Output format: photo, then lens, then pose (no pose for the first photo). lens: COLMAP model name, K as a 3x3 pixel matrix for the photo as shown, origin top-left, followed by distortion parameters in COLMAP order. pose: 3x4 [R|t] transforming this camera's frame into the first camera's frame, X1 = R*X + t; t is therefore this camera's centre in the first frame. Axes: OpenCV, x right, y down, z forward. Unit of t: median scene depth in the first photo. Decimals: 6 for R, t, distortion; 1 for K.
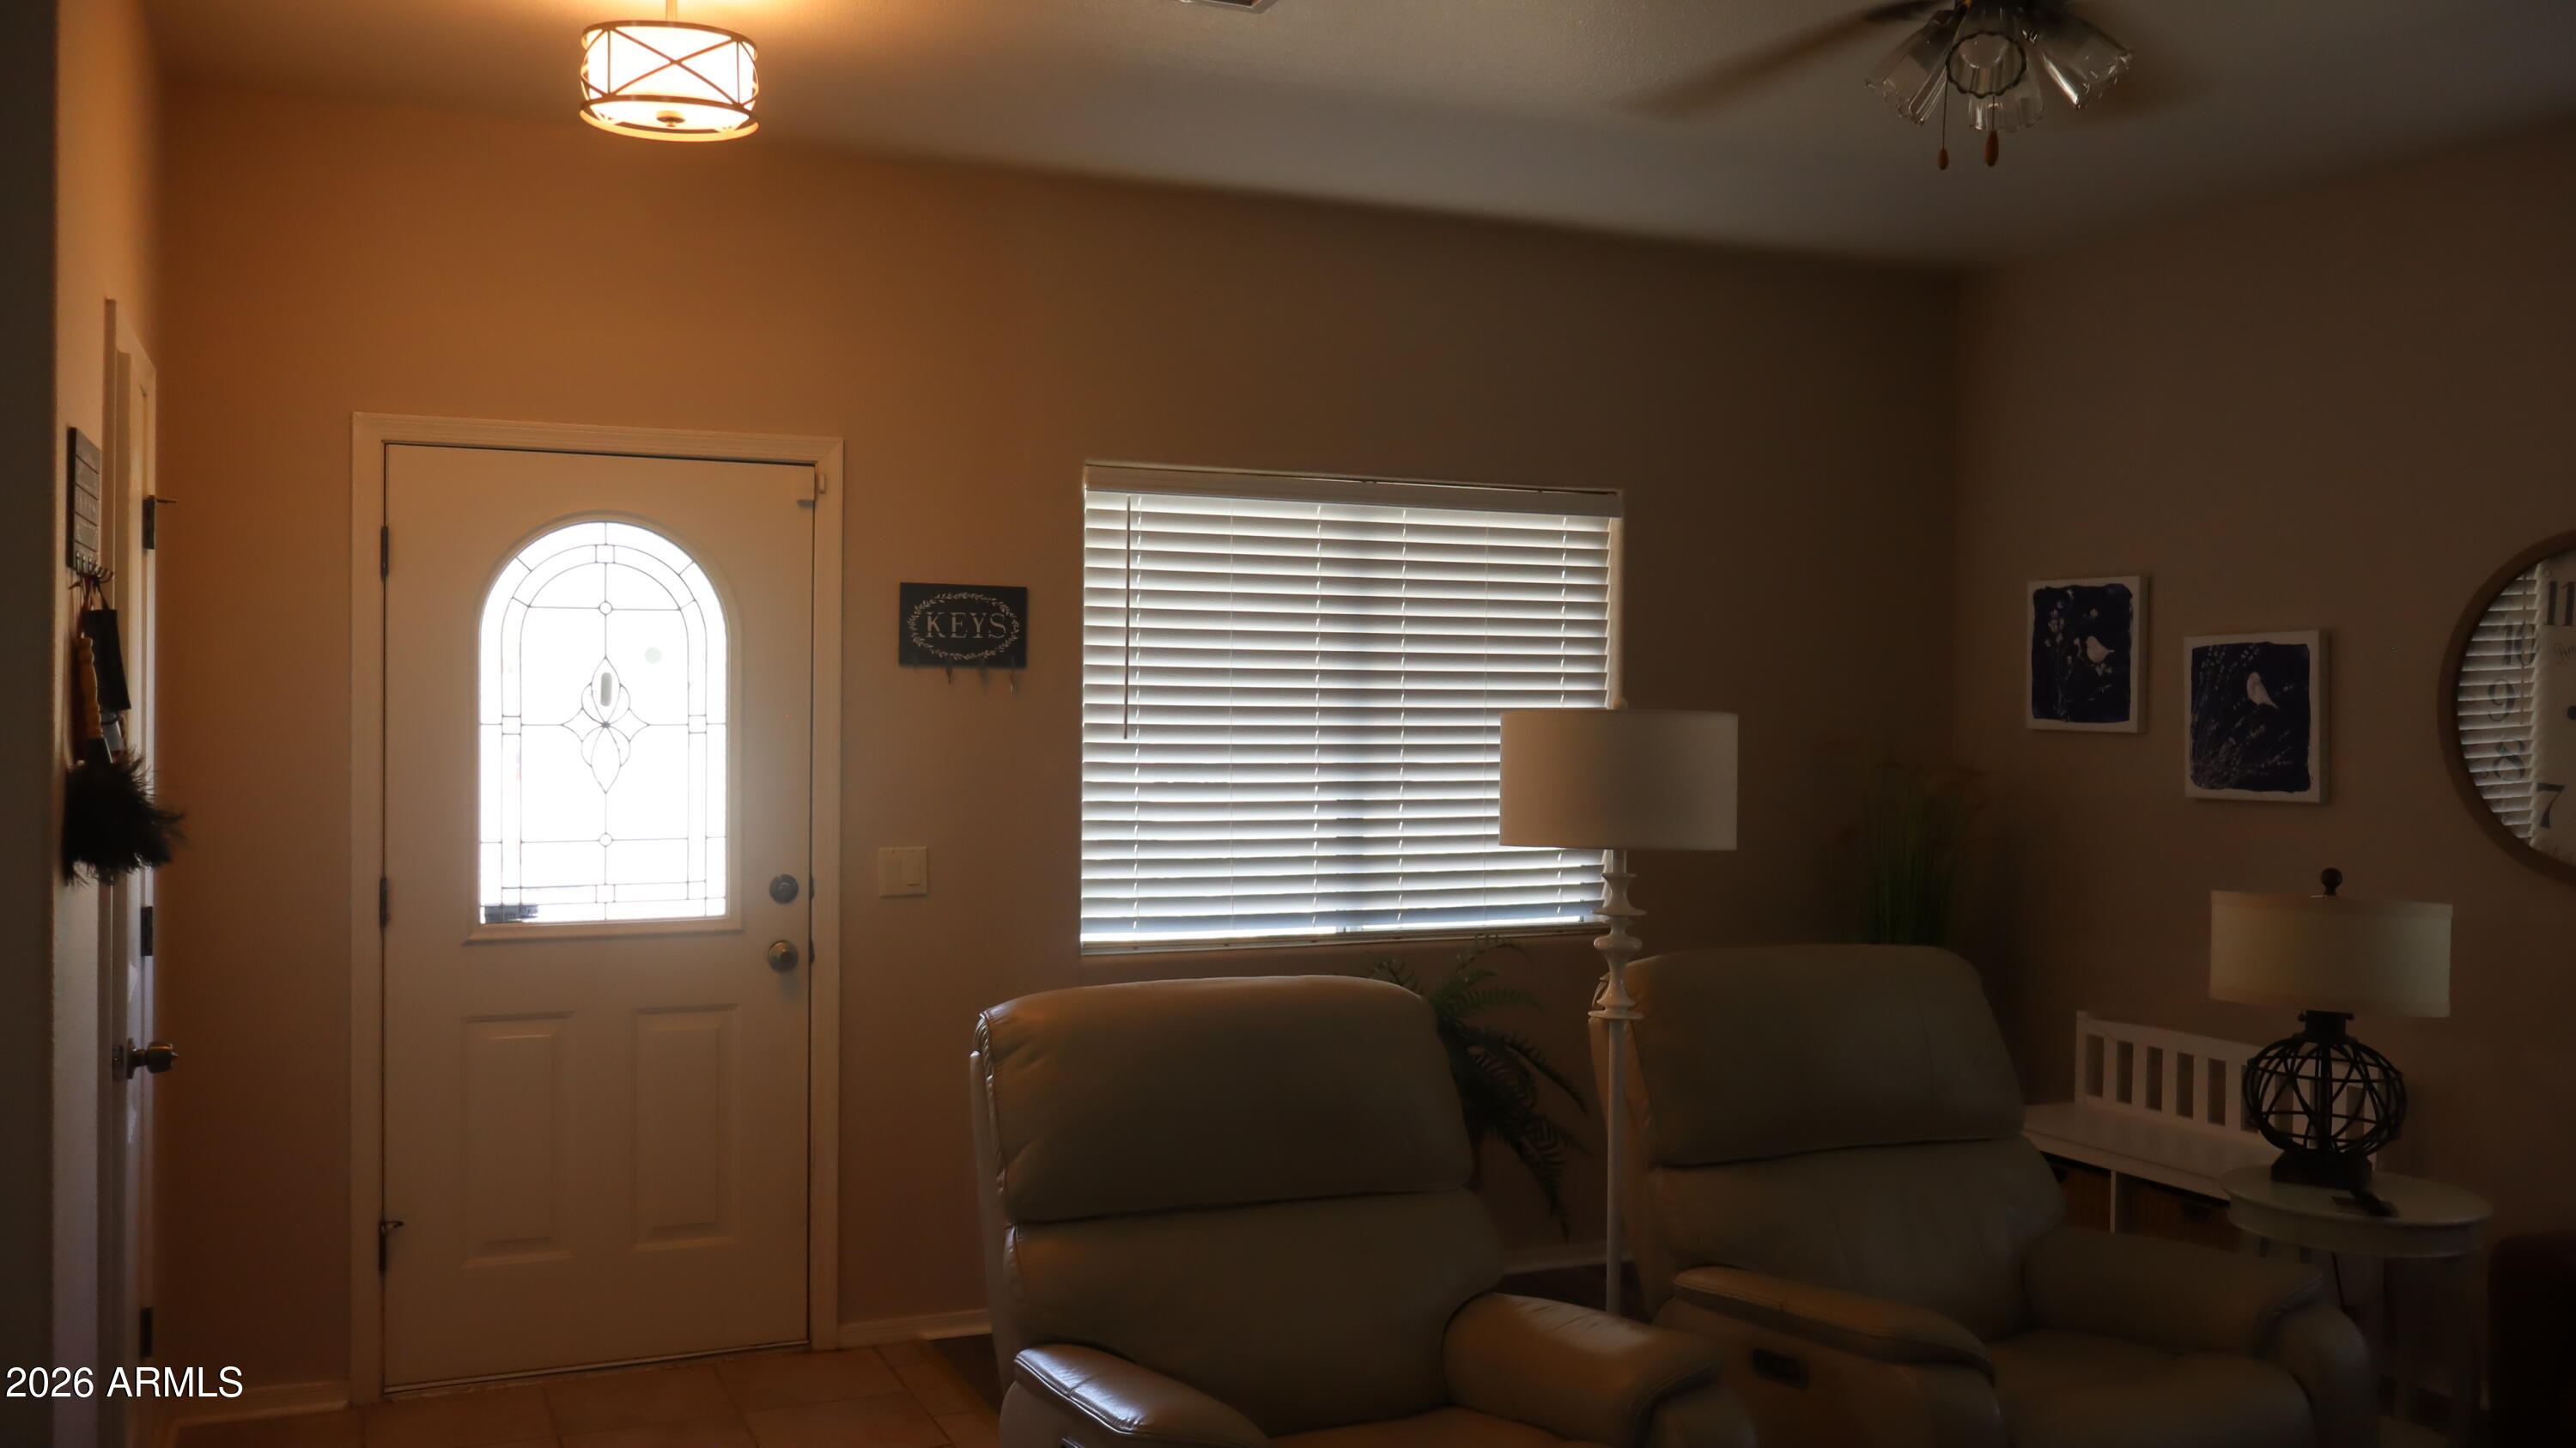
lens RADIAL K [[2161.9, 0, 1287.1], [0, 2161.9, 721.0], [0, 0, 1]] dist [0.001884, -0.002533]
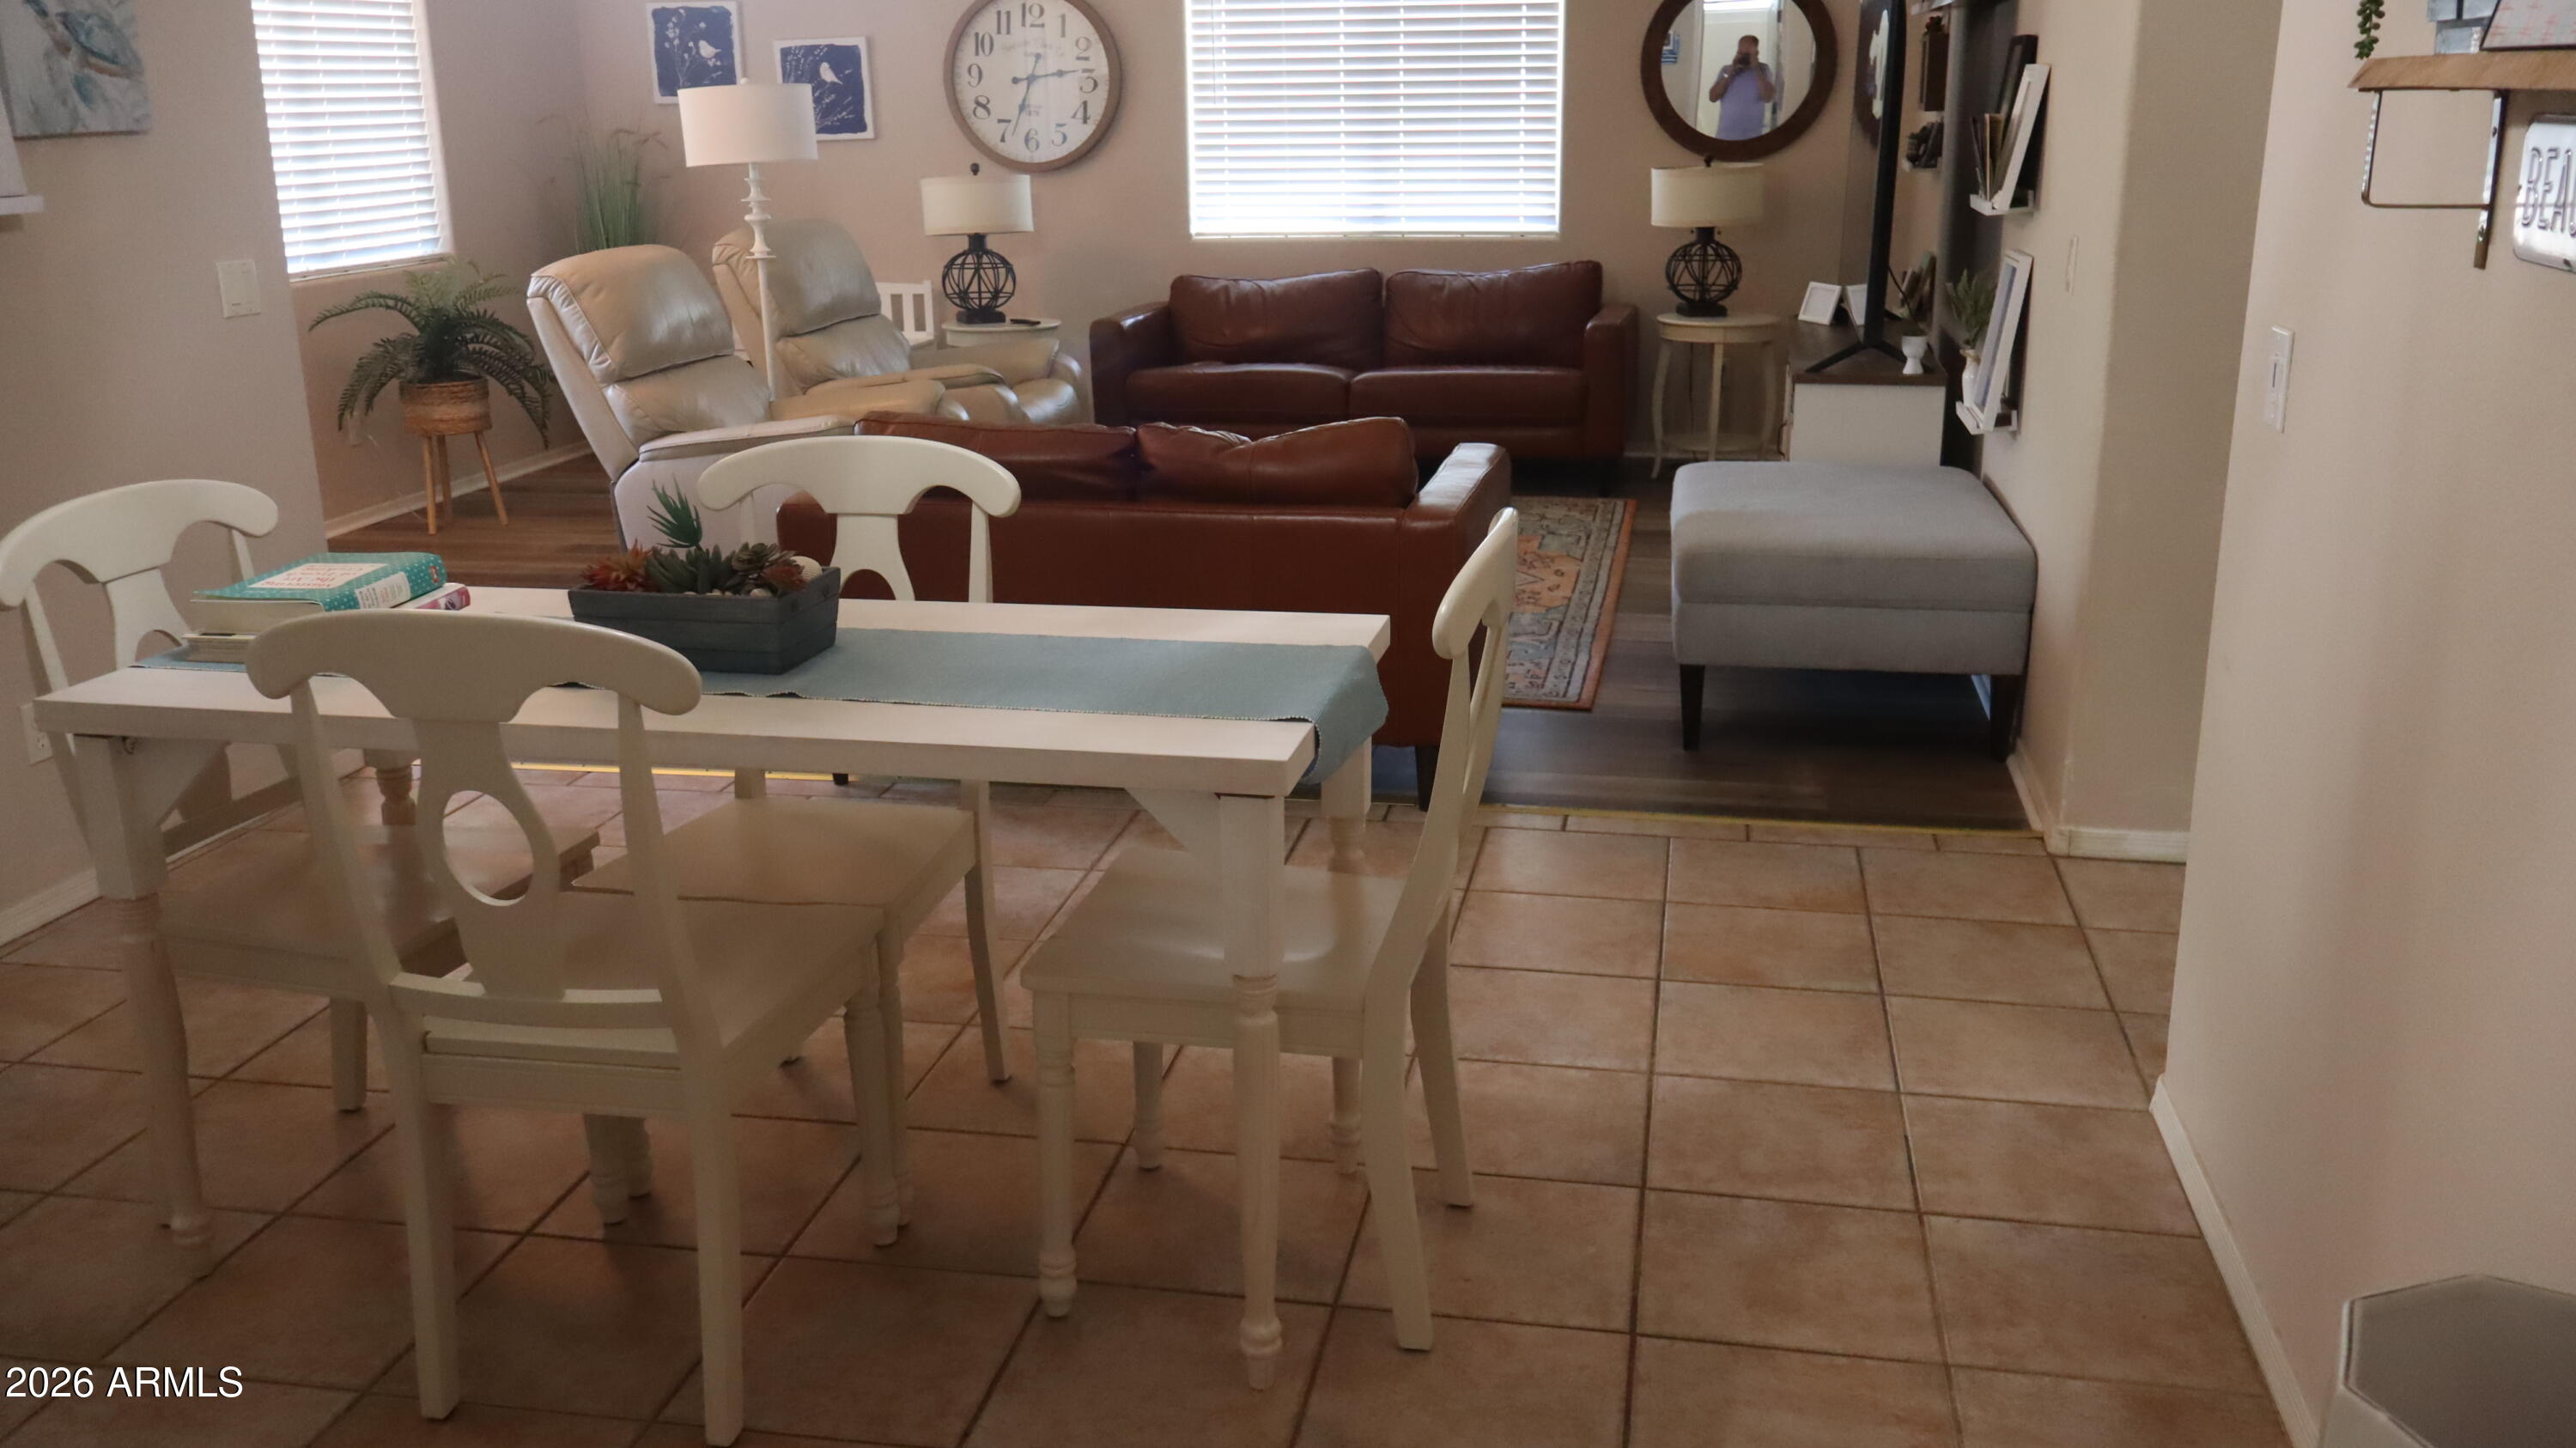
lens RADIAL K [[2161.9, 0, 1279.0], [0, 2161.9, 726.1], [0, 0, 1]] dist [0.001884, -0.002533]
pose [[0.565194, -0.252871, 0.785246, -0.830678], [0.035378, 0.958416, 0.283173, 0.009069], [-0.824199, -0.132268, 0.550637, -0.314292]]
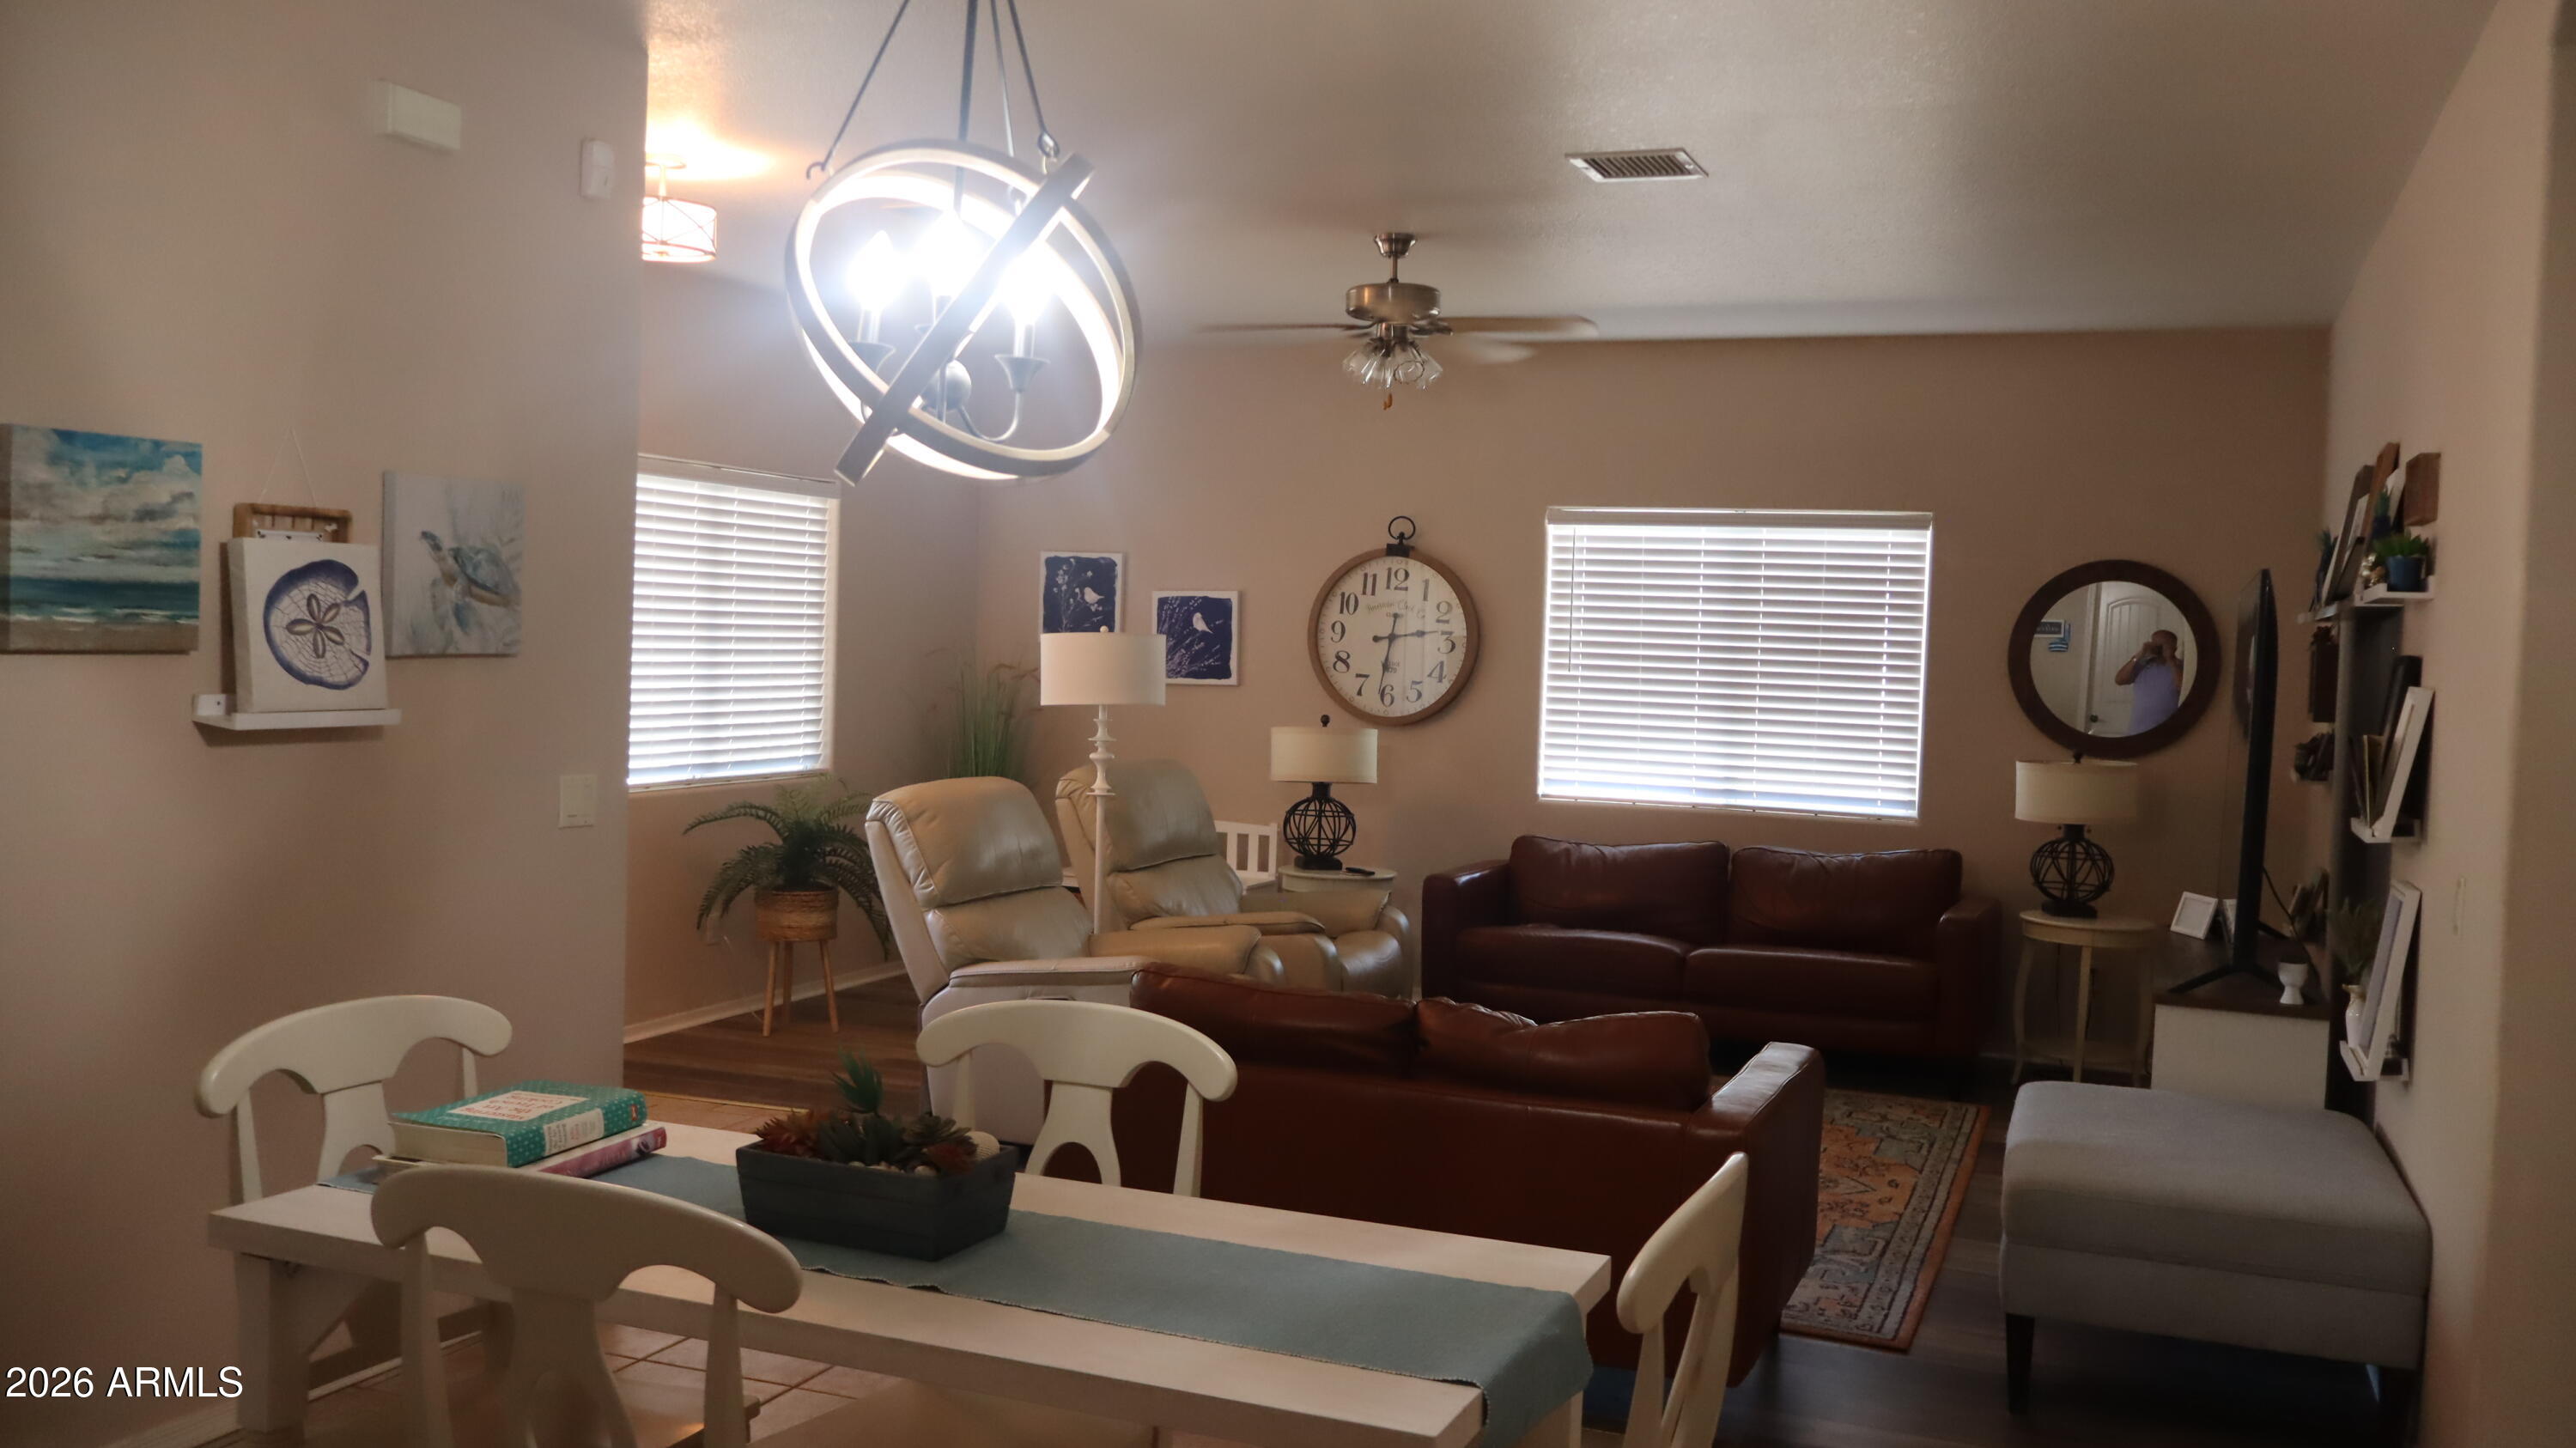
lens RADIAL K [[2161.9, 0, 1275.5], [0, 2161.9, 737.2], [0, 0, 1]] dist [0.001884, -0.002533]
pose [[0.708479, -0.020805, 0.705425, -0.775098], [-0.014842, 0.998905, 0.044368, 0.000013], [-0.705575, -0.041903, 0.707395, -0.320573]]
